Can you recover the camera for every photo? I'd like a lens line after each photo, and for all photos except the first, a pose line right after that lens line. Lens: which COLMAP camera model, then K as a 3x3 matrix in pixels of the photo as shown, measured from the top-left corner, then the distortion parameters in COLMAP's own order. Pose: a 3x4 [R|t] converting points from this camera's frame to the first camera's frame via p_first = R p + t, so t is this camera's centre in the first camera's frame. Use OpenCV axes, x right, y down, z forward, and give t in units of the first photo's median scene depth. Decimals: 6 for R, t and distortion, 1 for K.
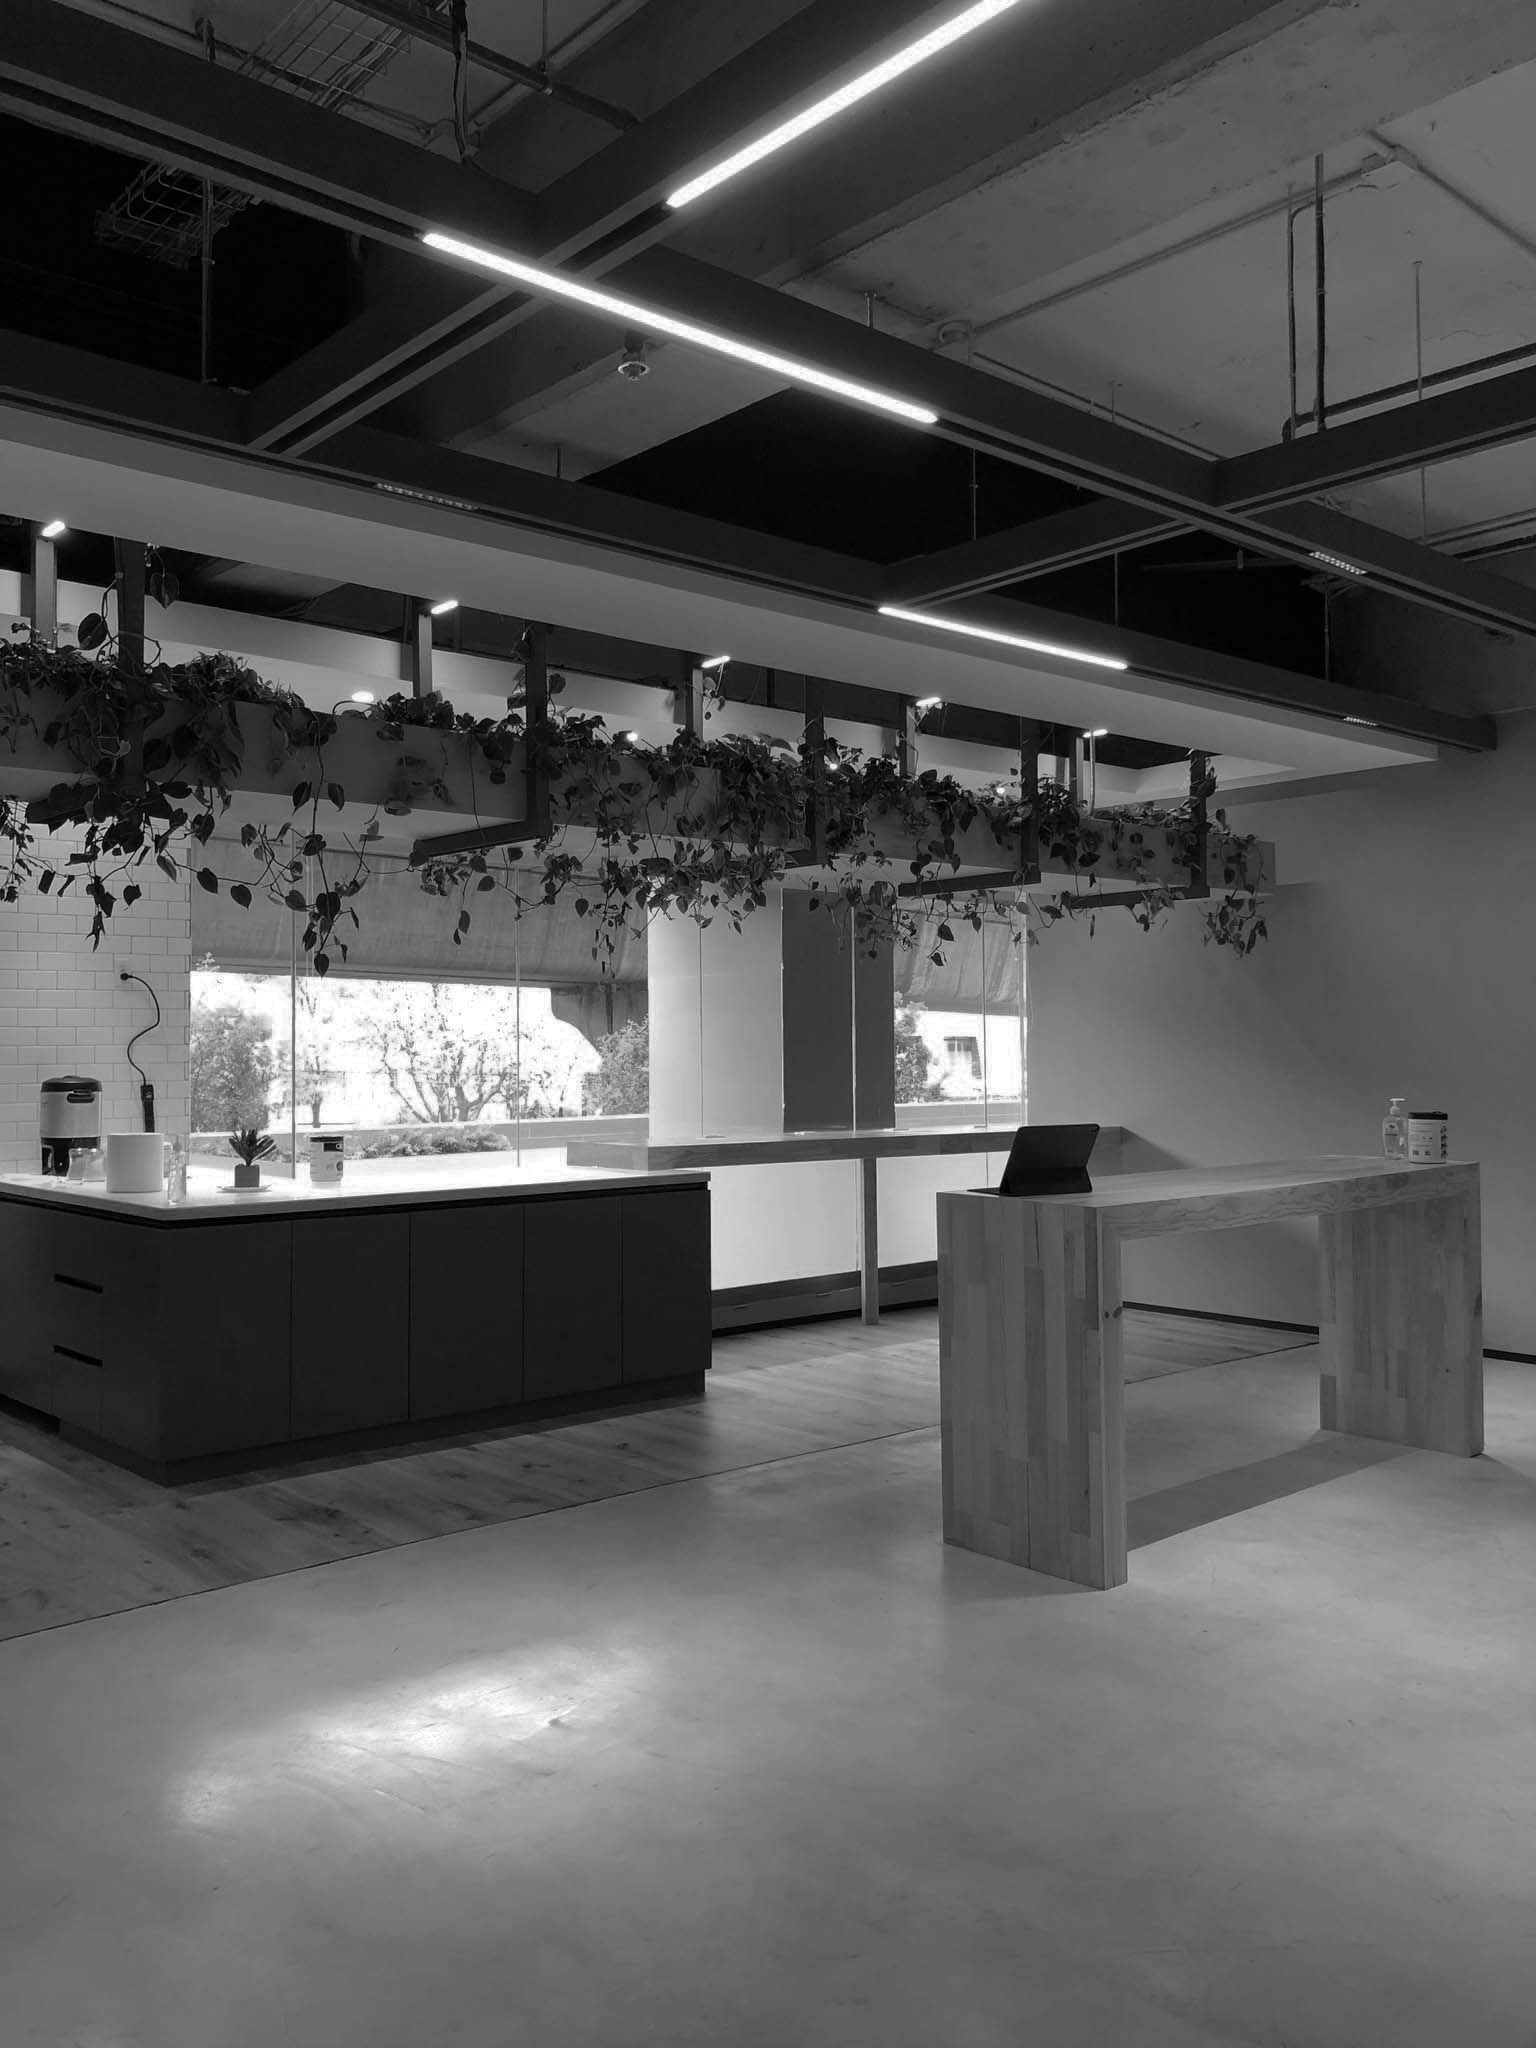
lens RADIAL K [[1666.3, 0, 765.0], [0, 1666.3, 1015.2], [0, 0, 1]] dist [0.040281, -0.046173]
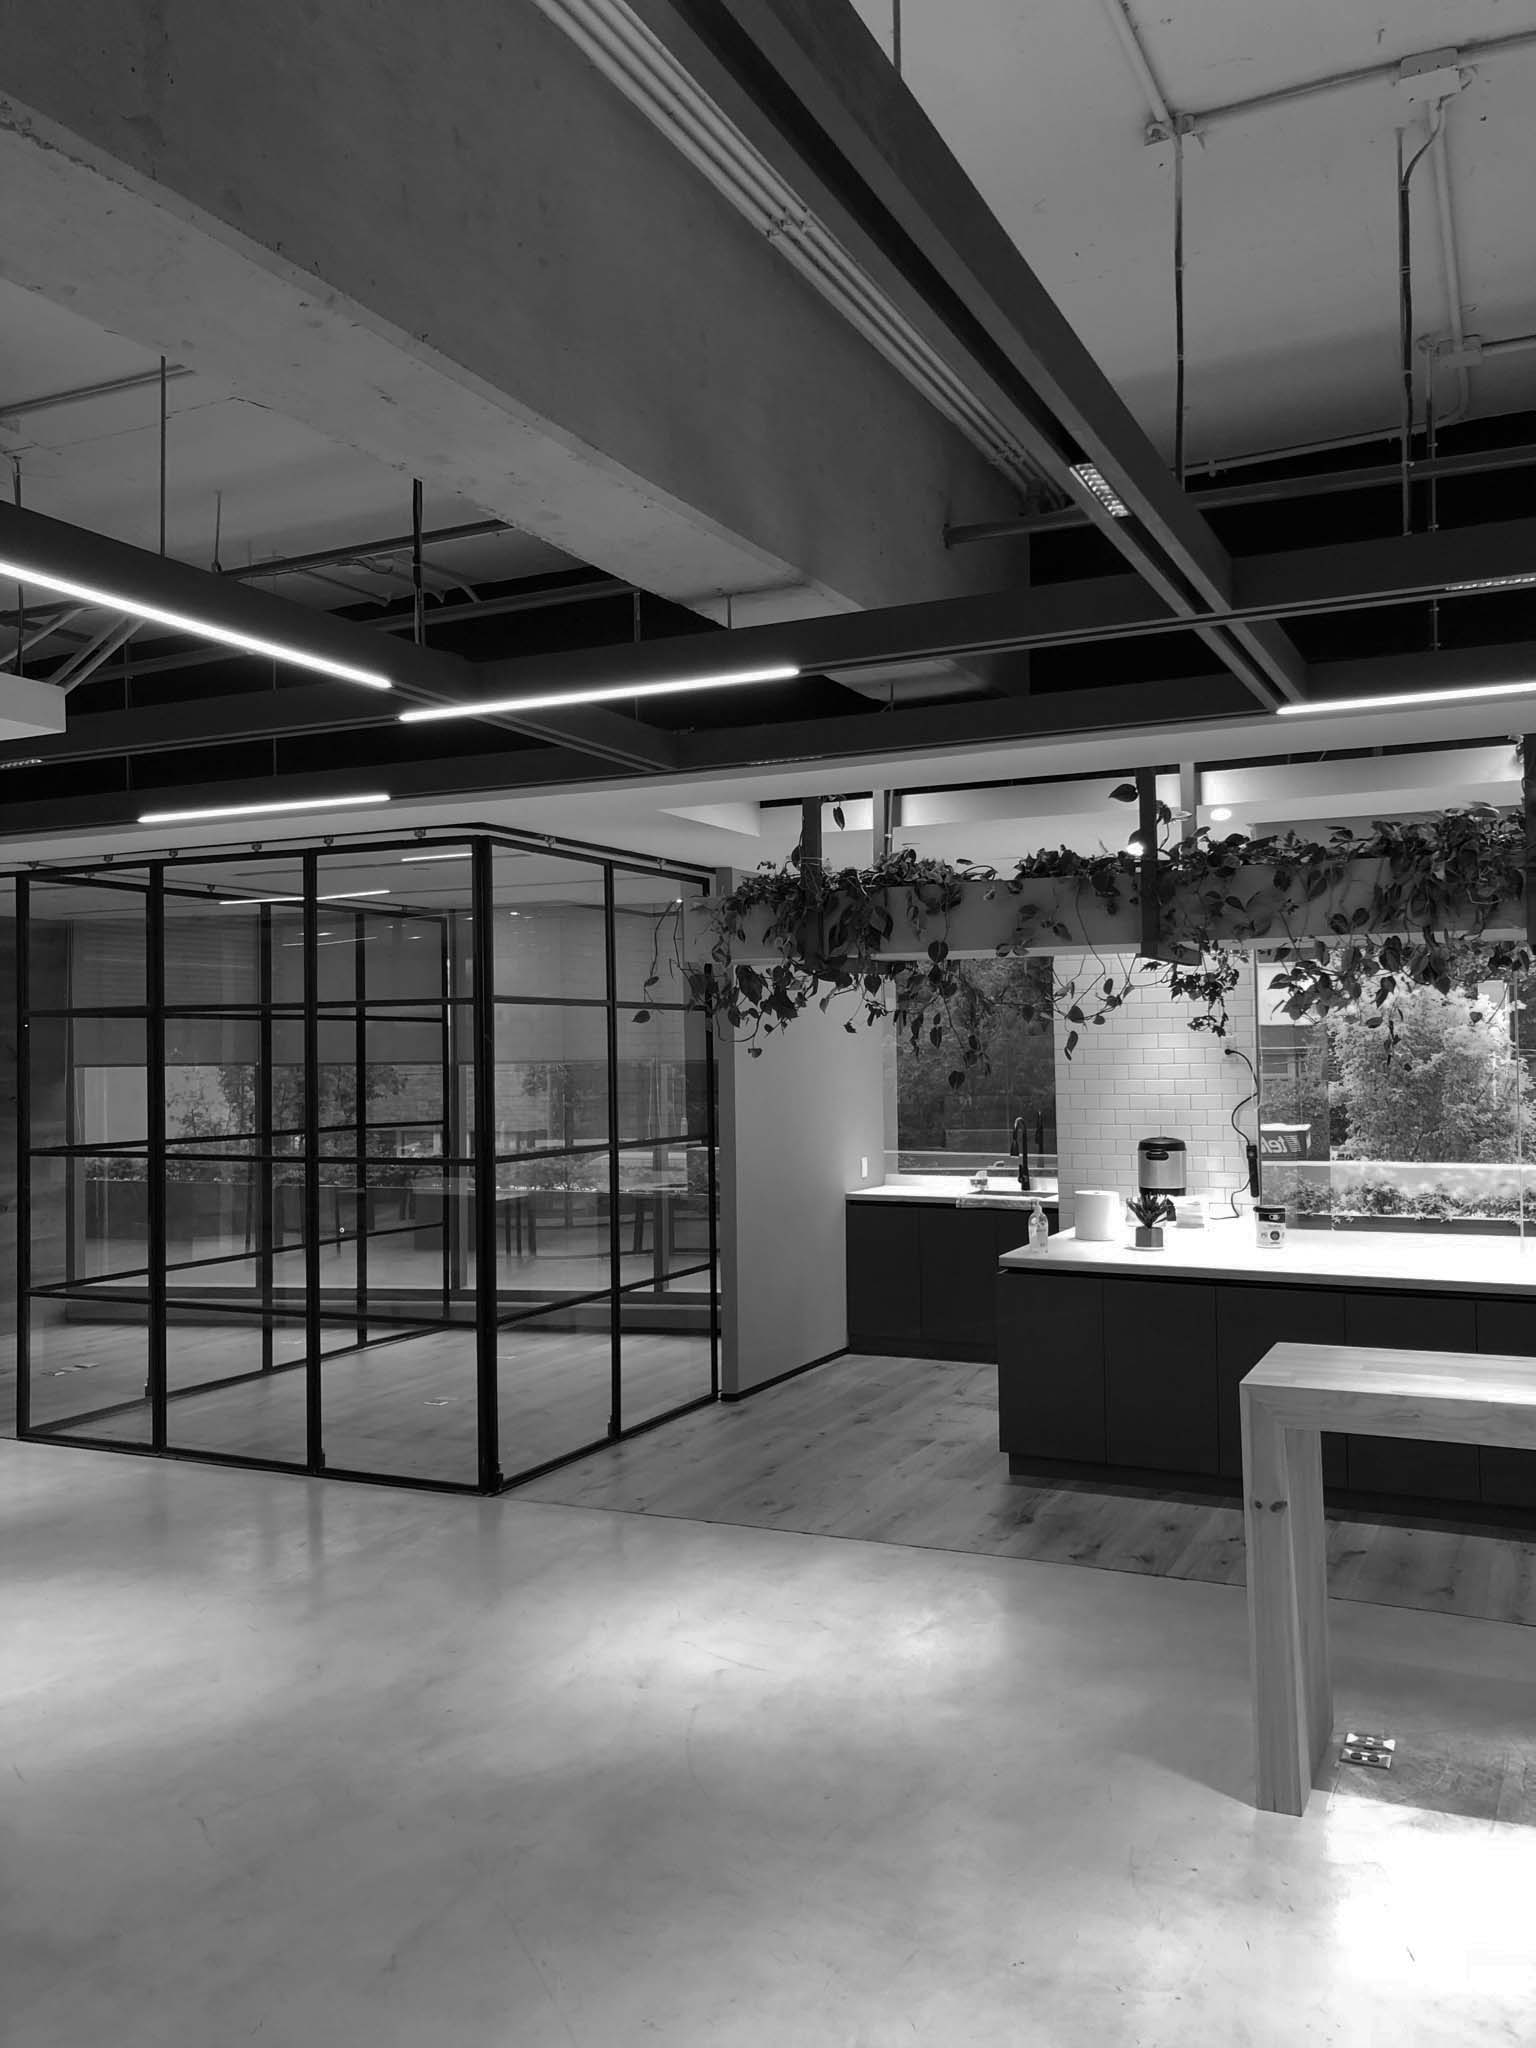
lens RADIAL K [[1666.3, 0, 778.8], [0, 1666.3, 1008.8], [0, 0, 1]] dist [0.040281, -0.046173]
pose [[0.380278, -0.022919, -0.924588, 0.854826], [0.034262, 0.999356, -0.010681, -0.076434], [0.924237, -0.027617, 0.380818, 0.388112]]
